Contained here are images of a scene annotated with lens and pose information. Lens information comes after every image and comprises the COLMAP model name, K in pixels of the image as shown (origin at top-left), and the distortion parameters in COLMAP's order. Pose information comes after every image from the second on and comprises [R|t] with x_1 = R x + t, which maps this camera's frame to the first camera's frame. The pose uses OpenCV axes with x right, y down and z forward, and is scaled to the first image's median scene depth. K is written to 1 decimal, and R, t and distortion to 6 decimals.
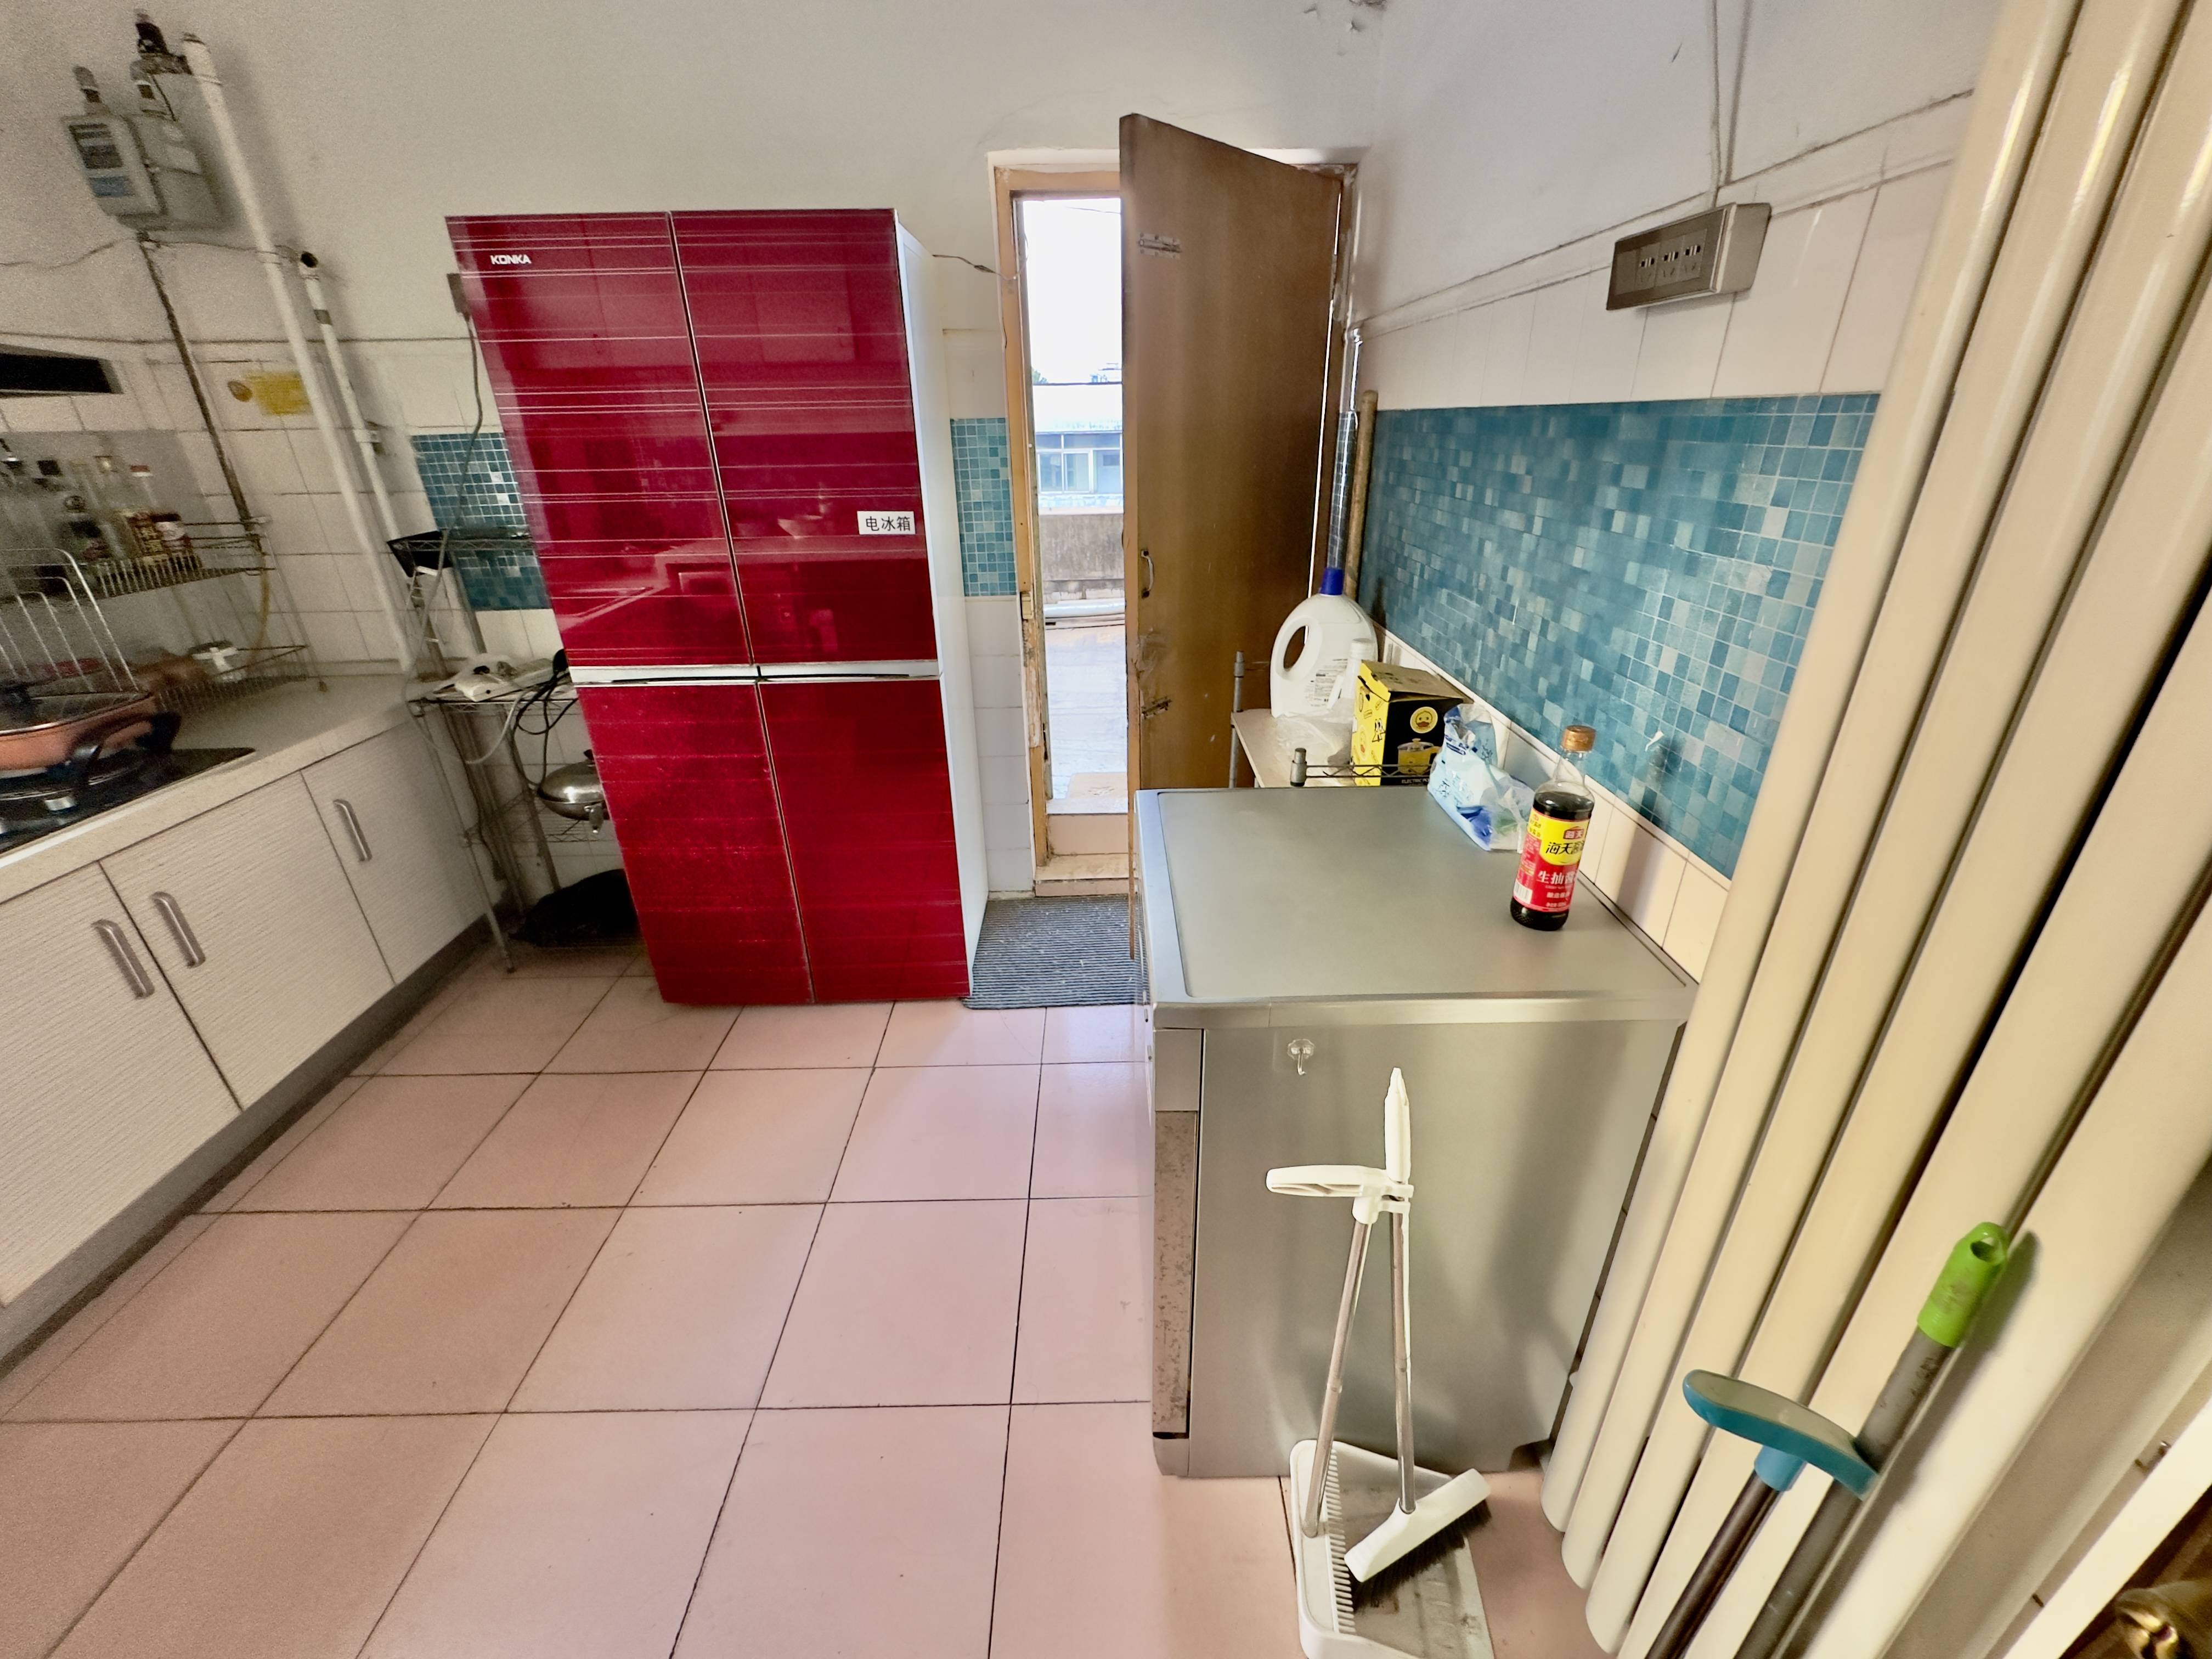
lens RADIAL K [[883.1, 0, 1104.4], [0, 883.1, 829.8], [0, 0, 1]] dist [-0.001552, 0.000183]
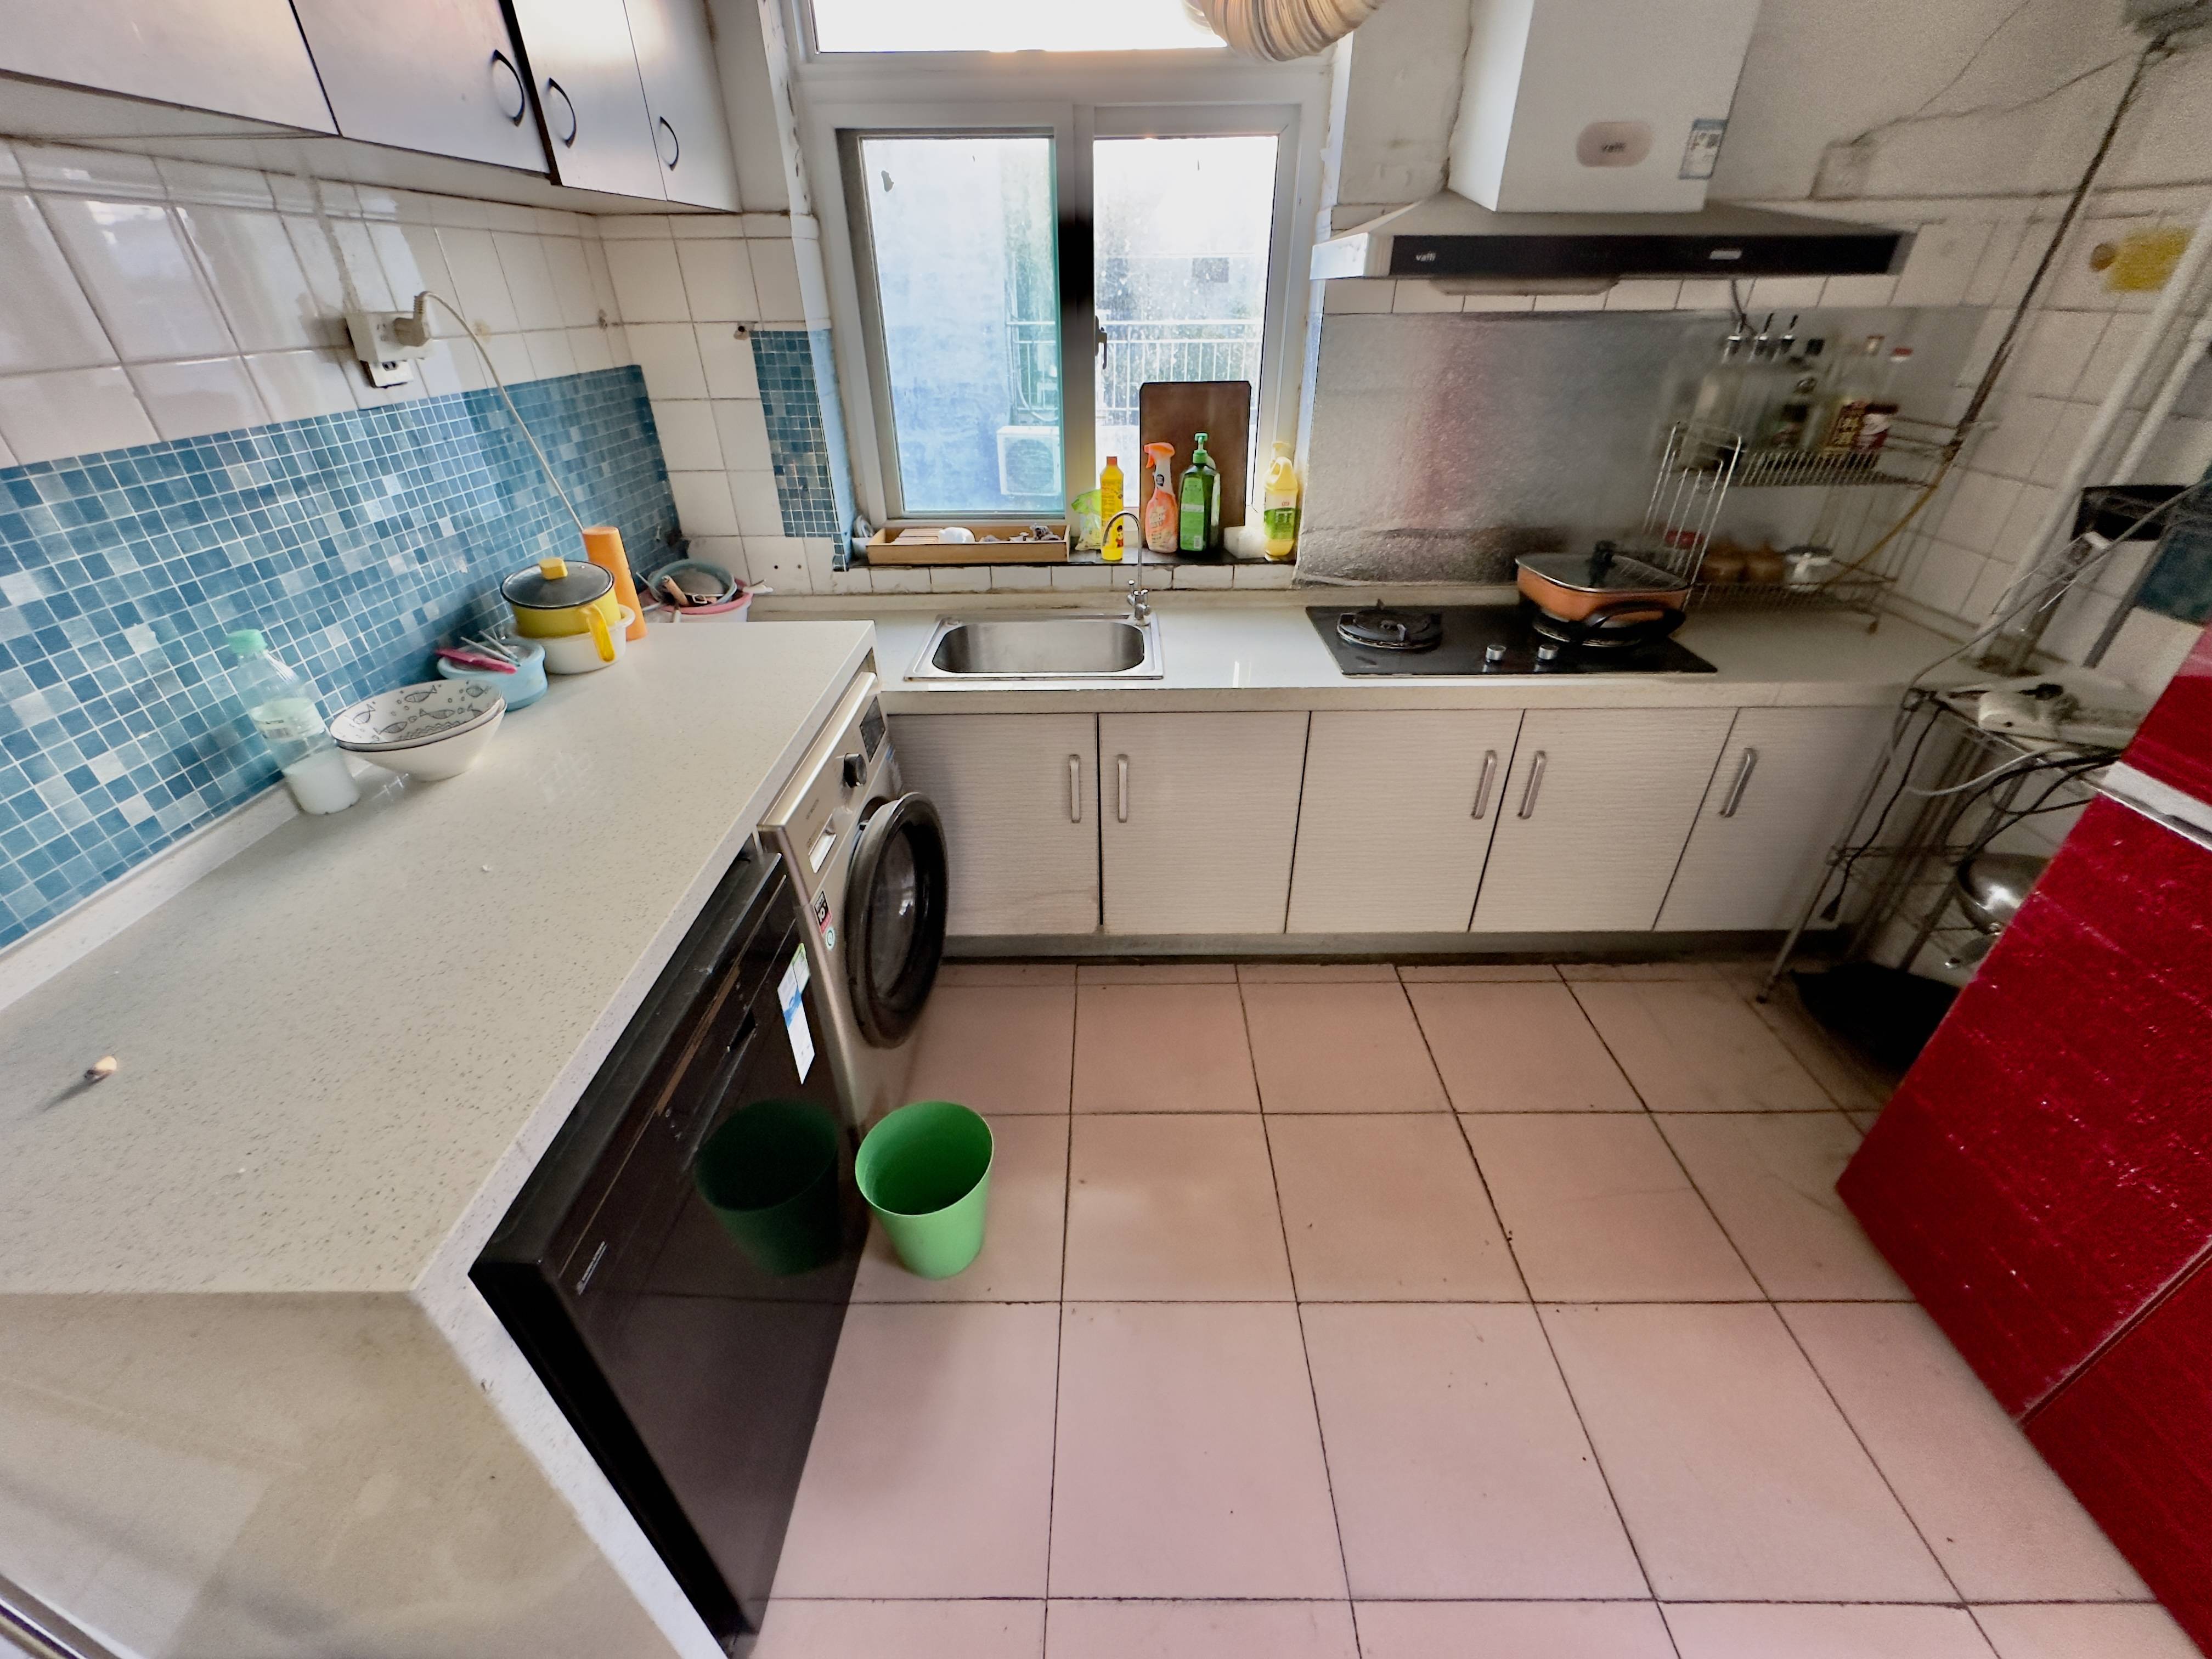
lens RADIAL K [[883.1, 0, 1105.7], [0, 883.1, 822.3], [0, 0, 1]] dist [-0.001552, 0.000183]
pose [[-0.018055, 0.538979, -0.842126, -0.056078], [-0.413512, 0.762828, 0.497093, -0.148280], [0.910320, 0.357204, 0.209101, 0.231216]]
